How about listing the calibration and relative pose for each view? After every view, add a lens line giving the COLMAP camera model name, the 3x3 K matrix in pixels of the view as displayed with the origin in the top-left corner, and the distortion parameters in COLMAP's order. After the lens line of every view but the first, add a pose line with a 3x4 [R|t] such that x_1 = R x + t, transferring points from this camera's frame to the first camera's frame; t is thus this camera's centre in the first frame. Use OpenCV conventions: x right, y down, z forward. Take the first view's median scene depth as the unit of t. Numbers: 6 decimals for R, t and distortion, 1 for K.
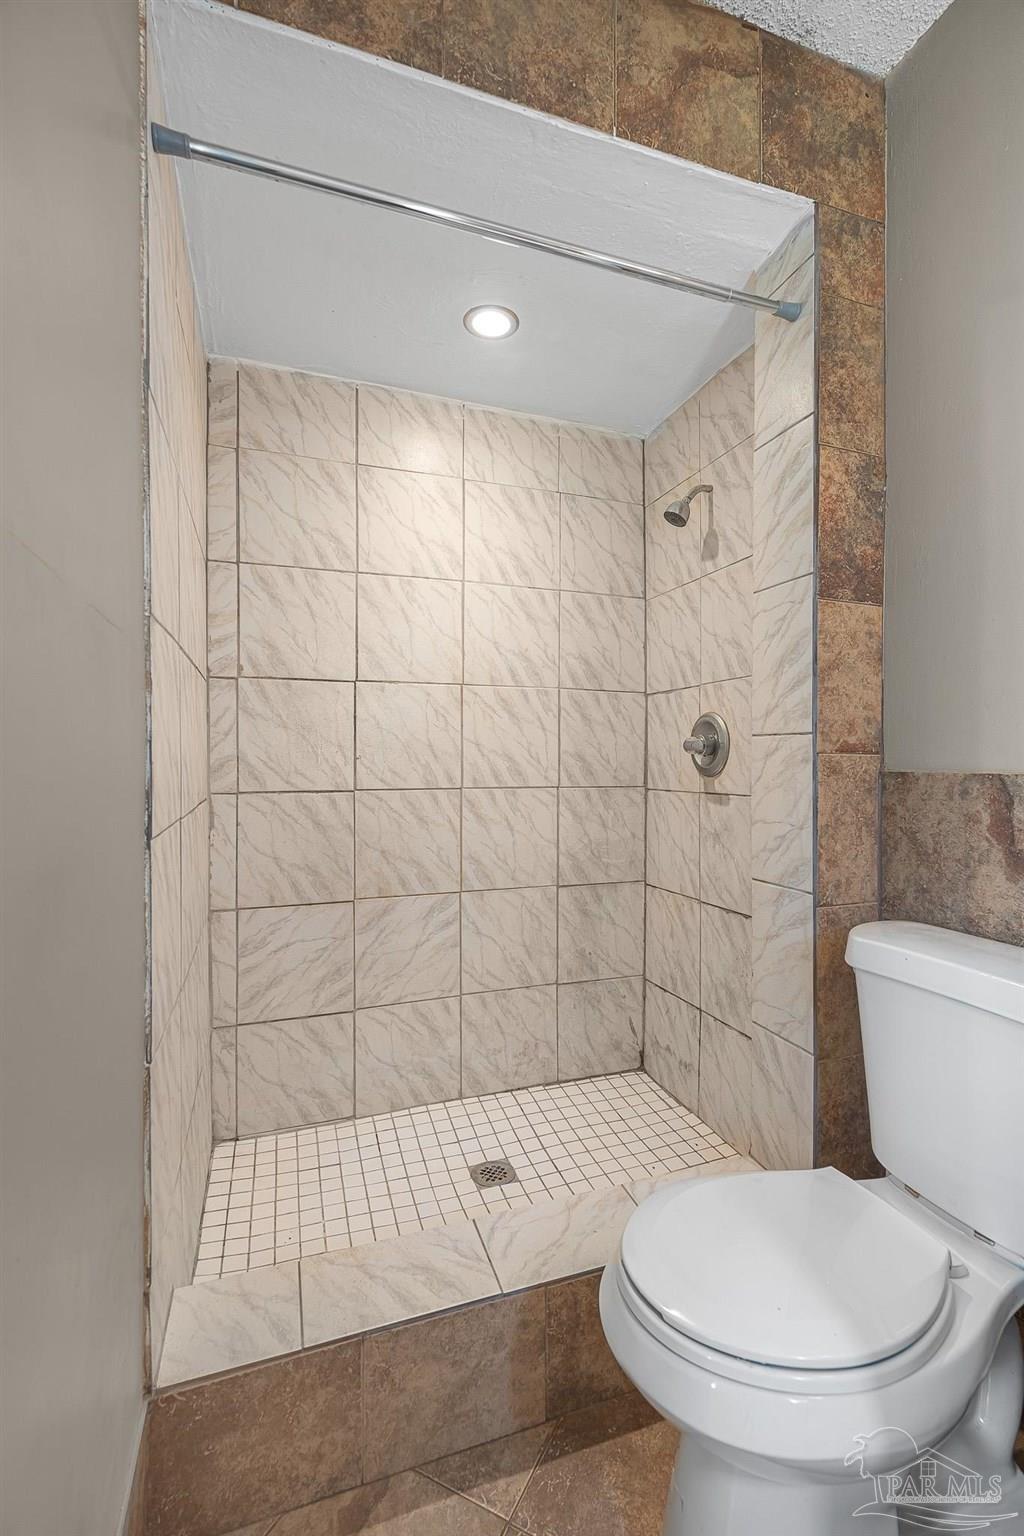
lens RADIAL K [[688.7, 0, 521.9], [0, 688.7, 760.3], [0, 0, 1]] dist [0.001593, 0.000874]
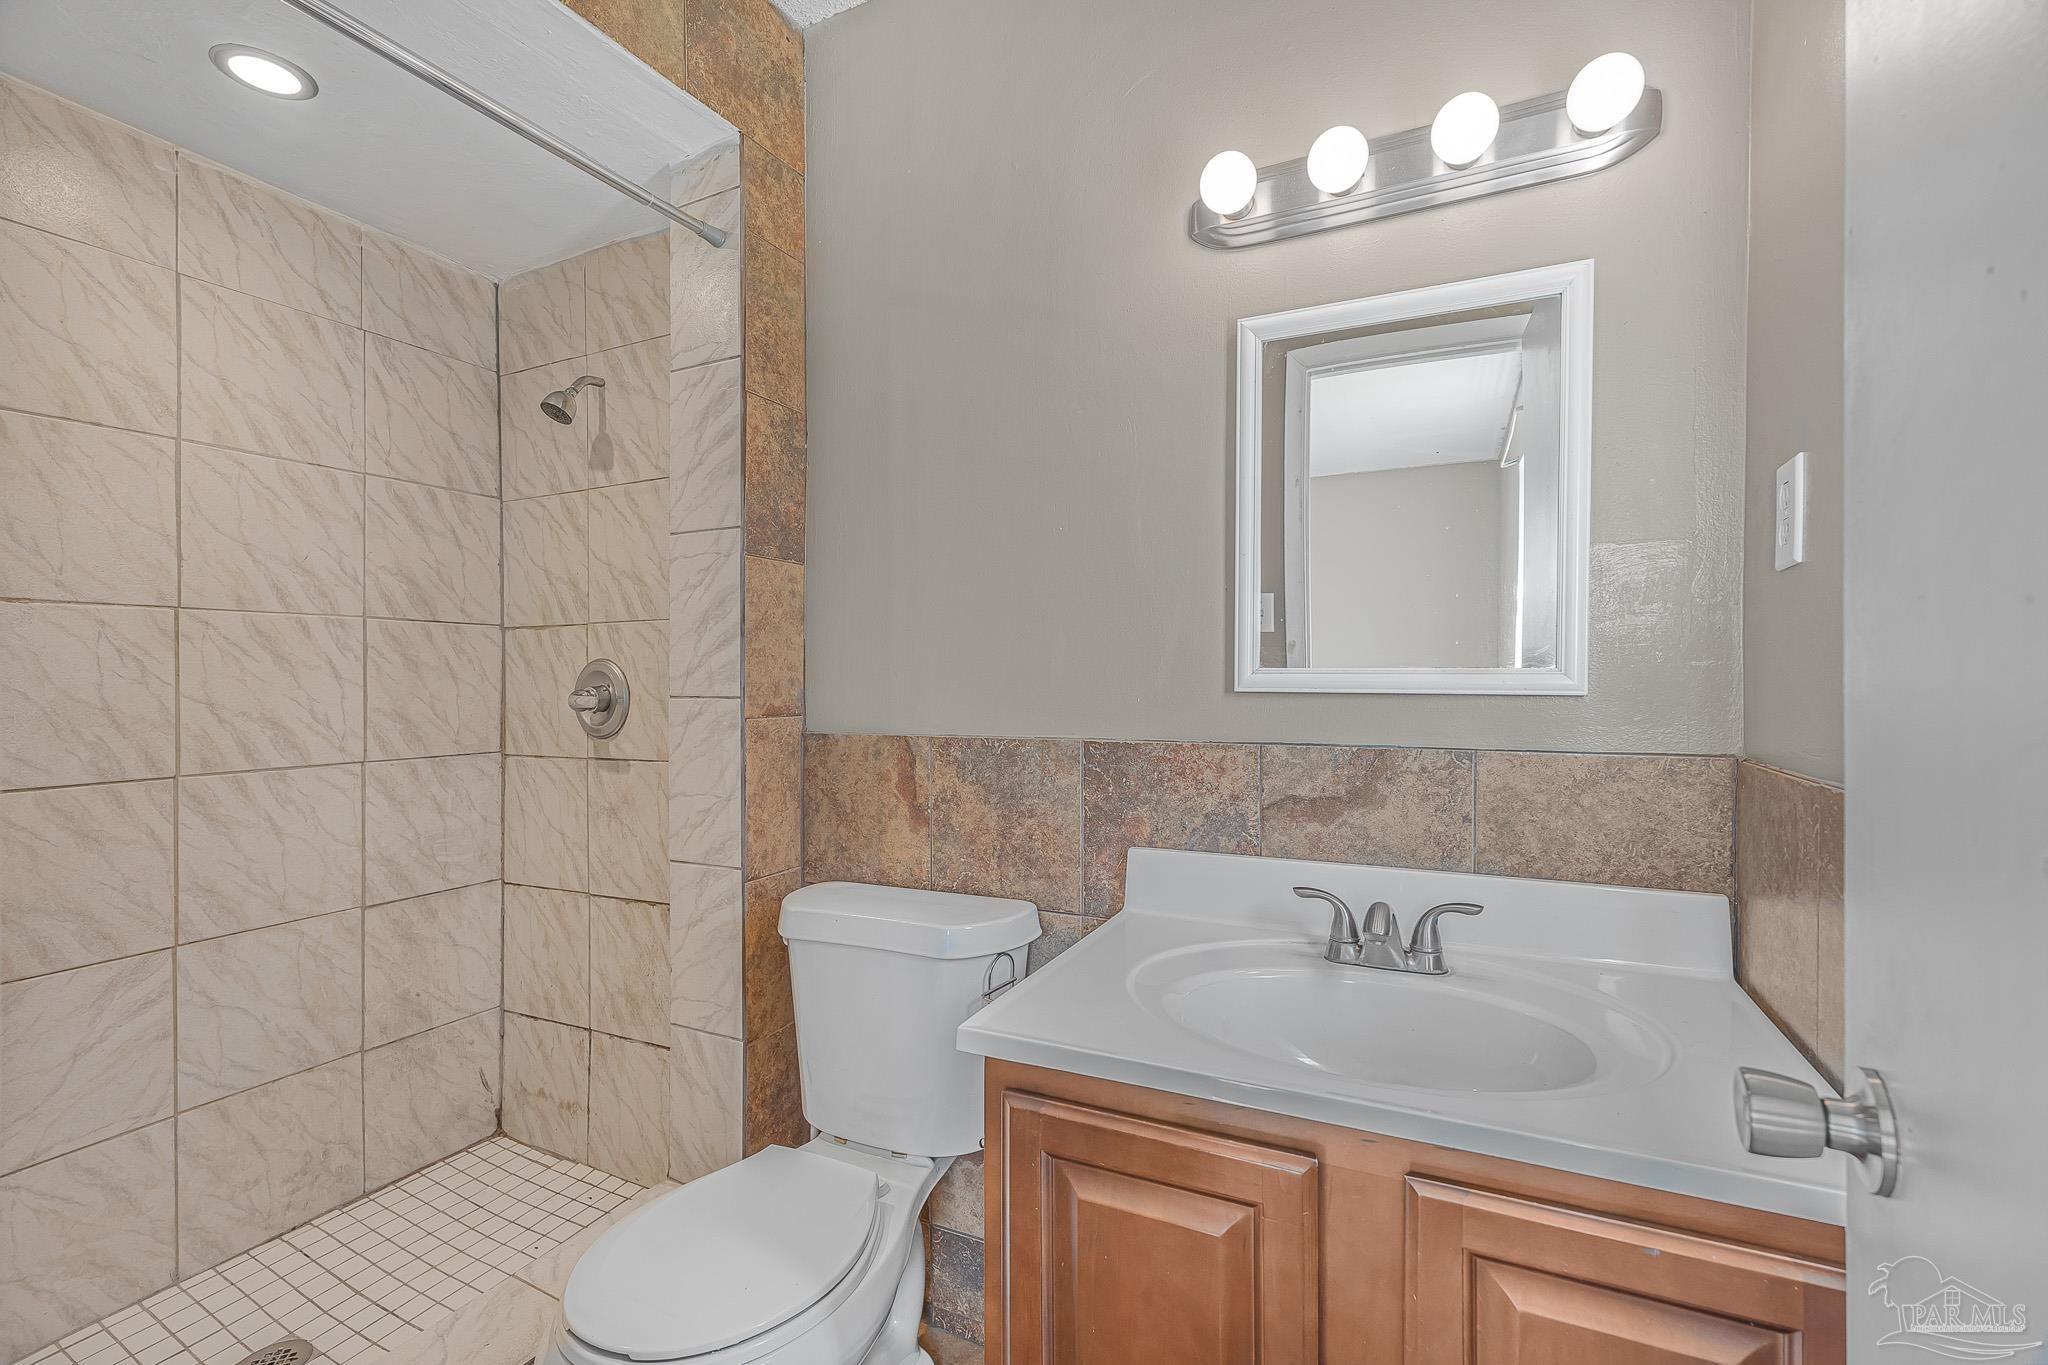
lens RADIAL K [[918.2, 0, 1029.1], [0, 918.2, 681.8], [0, 0, 1]] dist [0.001593, 0.000874]
pose [[0.714555, -0.008358, 0.699529, -0.122629], [0.003266, 0.999958, 0.008612, -0.050599], [-0.699572, -0.003869, 0.714552, -0.119064]]
